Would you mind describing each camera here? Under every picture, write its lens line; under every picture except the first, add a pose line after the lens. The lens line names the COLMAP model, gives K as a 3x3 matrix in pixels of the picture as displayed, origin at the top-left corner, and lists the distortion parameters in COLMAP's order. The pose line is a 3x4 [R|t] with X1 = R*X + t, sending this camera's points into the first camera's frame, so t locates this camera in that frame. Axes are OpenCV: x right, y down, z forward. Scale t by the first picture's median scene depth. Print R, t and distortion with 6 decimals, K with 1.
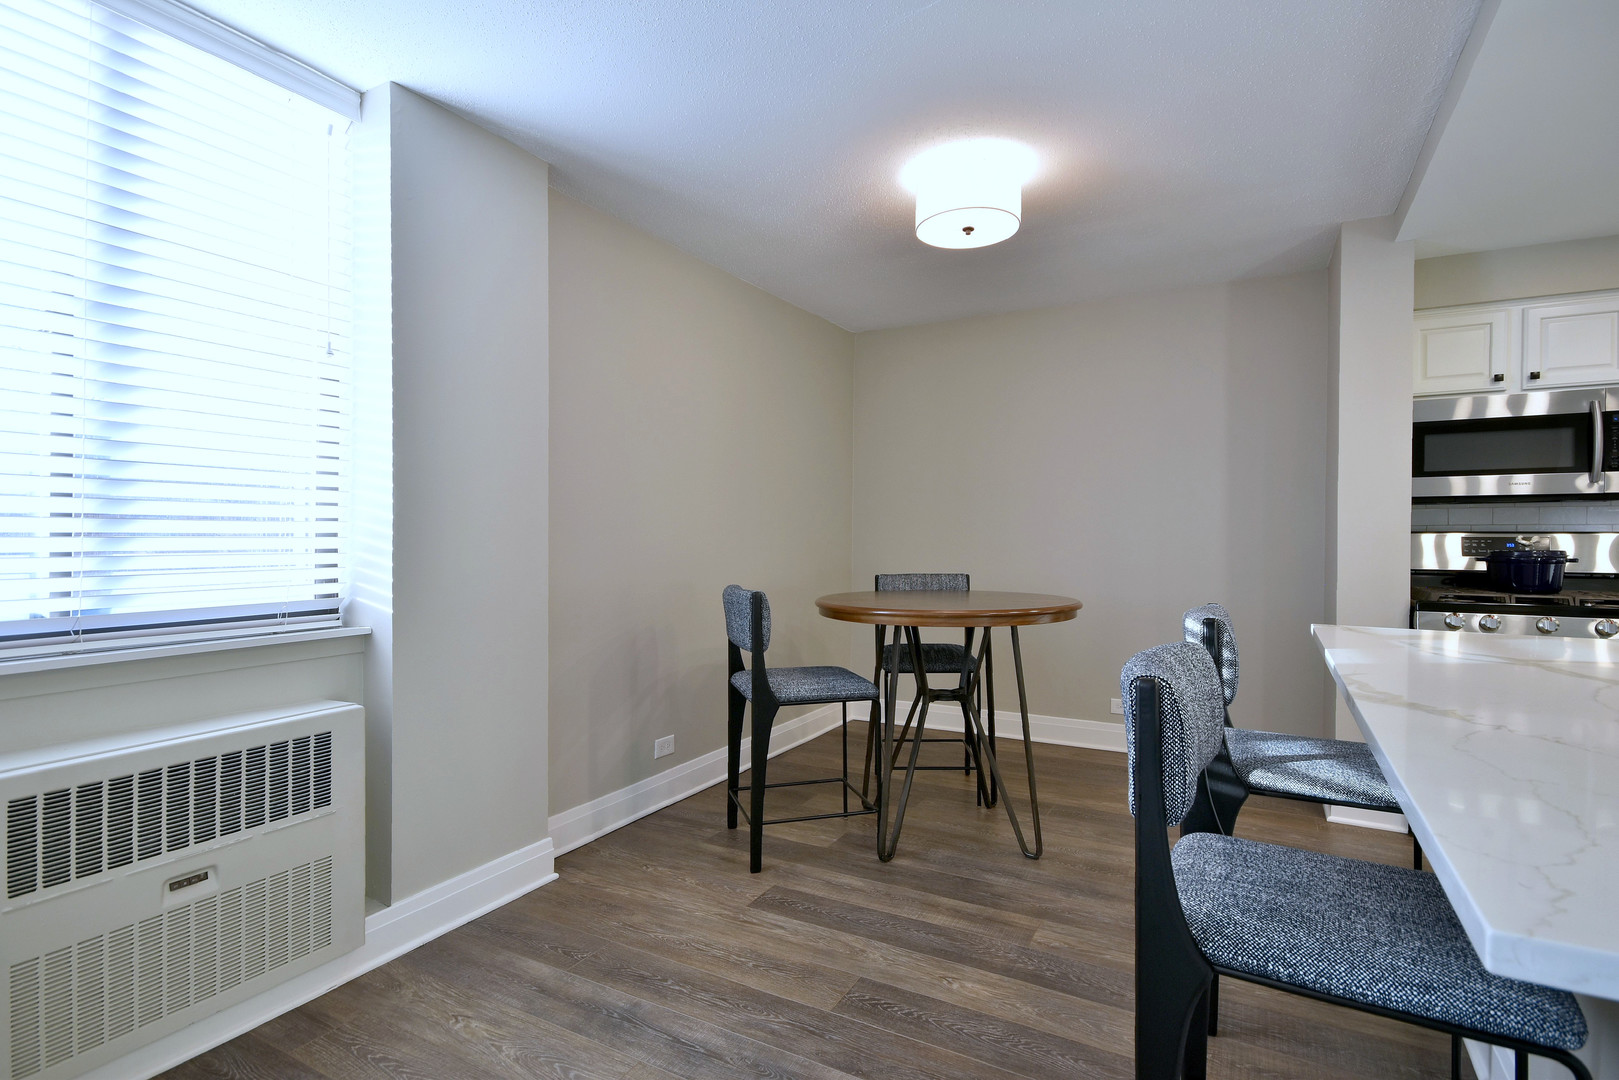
lens RADIAL K [[800.5, 0, 805.2], [0, 800.5, 553.3], [0, 0, 1]] dist [0.015733, -0.002600]
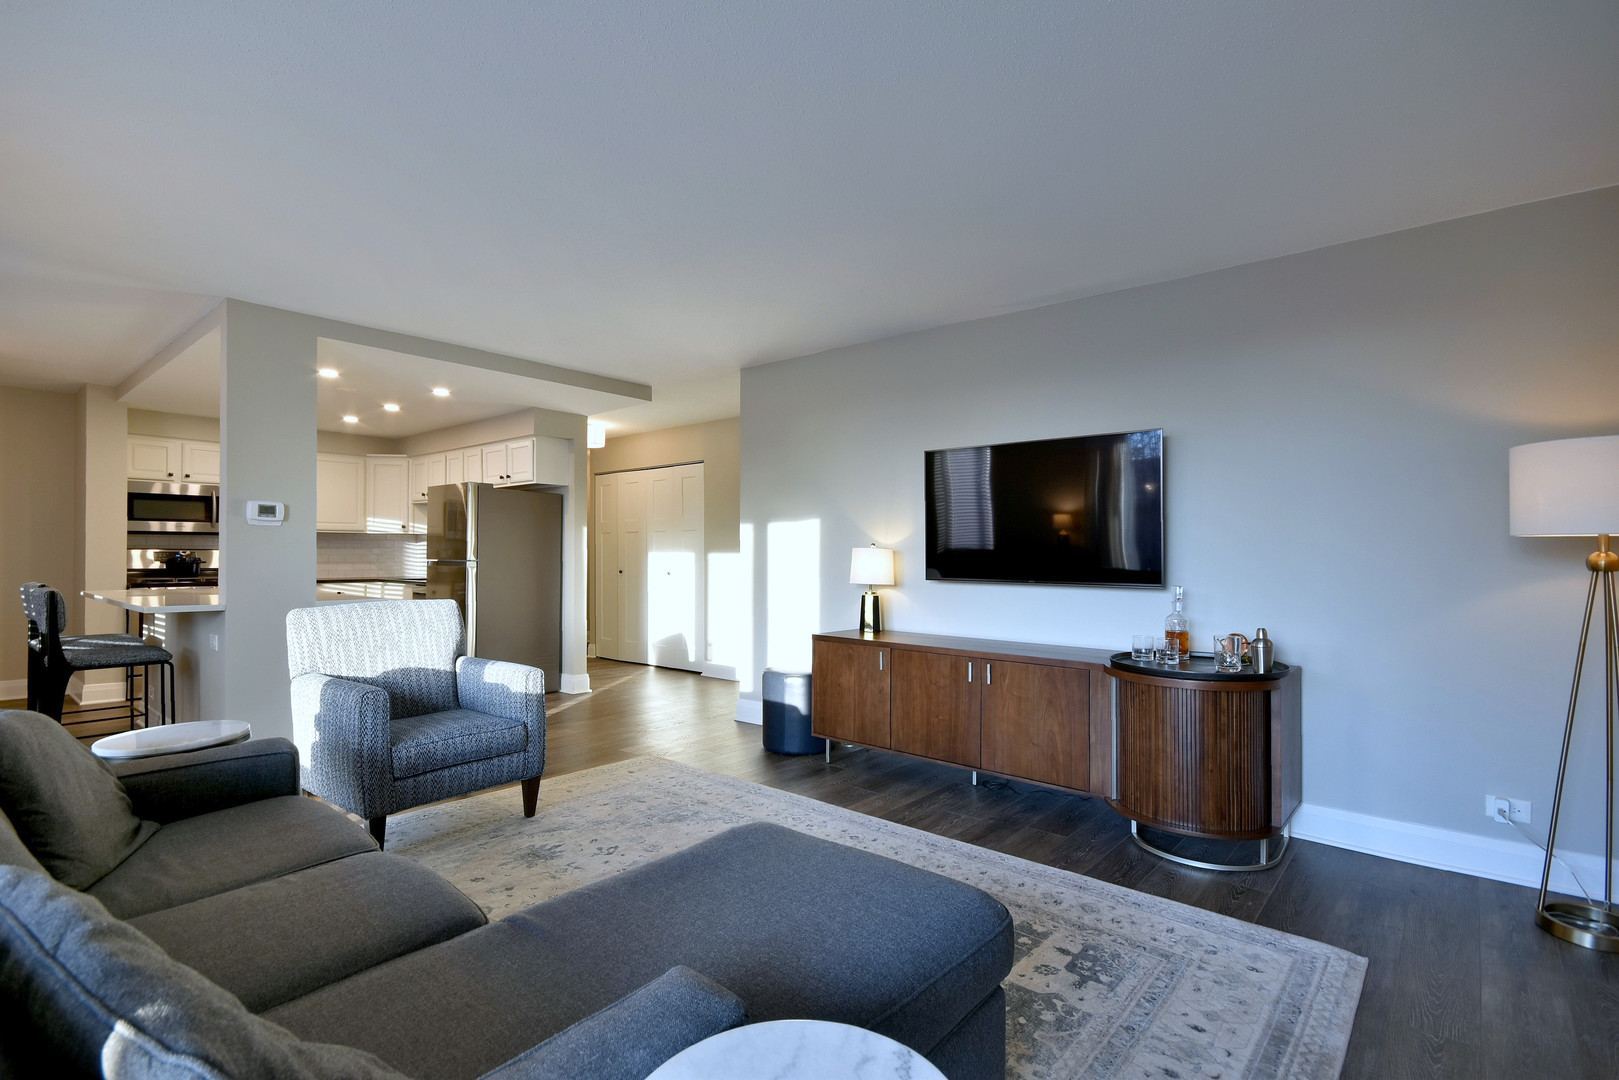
lens RADIAL K [[785.6, 0, 798.0], [0, 785.6, 542.2], [0, 0, 1]] dist [0.028742, 0.000934]
pose [[0.226059, 0.012375, 0.974035, -0.907425], [0.020751, 0.999631, -0.017516, 0.029396], [-0.973892, 0.024172, 0.225719, -1.198628]]
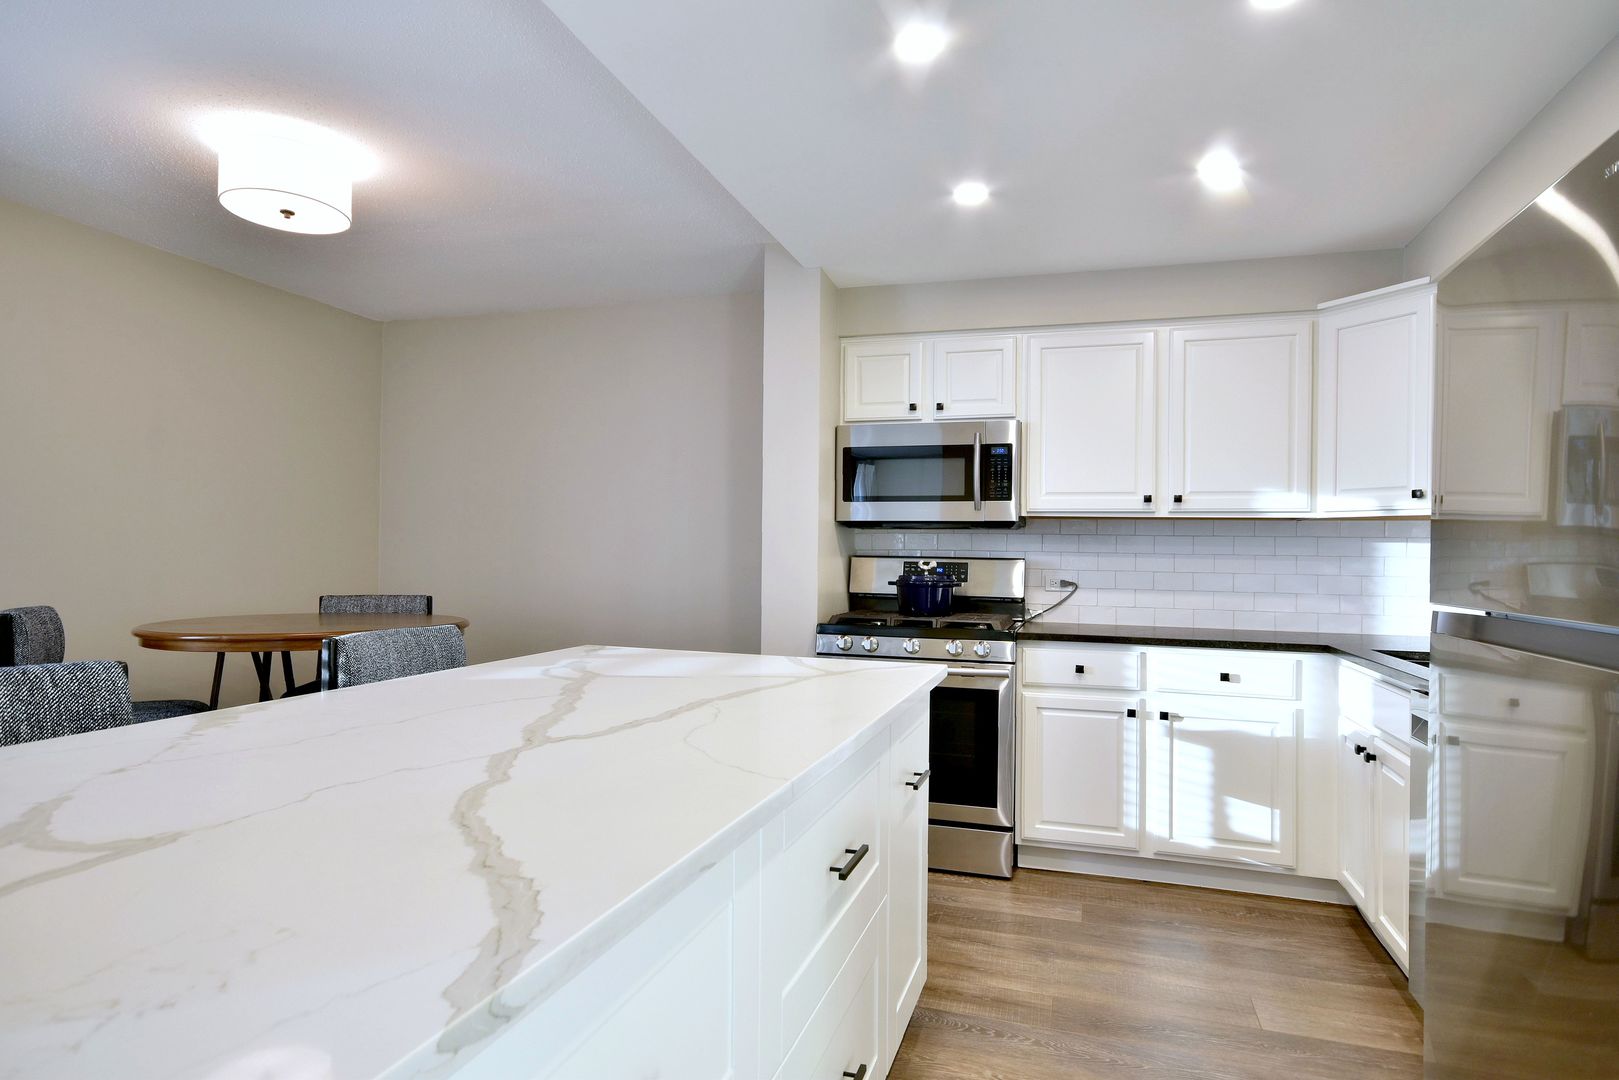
lens RADIAL K [[912.9, 0, 812.1], [0, 912.9, 575.8], [0, 0, 1]] dist [0.006182, 0.000149]
pose [[0.981621, 0.009122, 0.190623, 0.599412], [-0.009052, 0.999958, -0.001237, 0.001000], [-0.190627, -0.000511, 0.981662, -0.140609]]
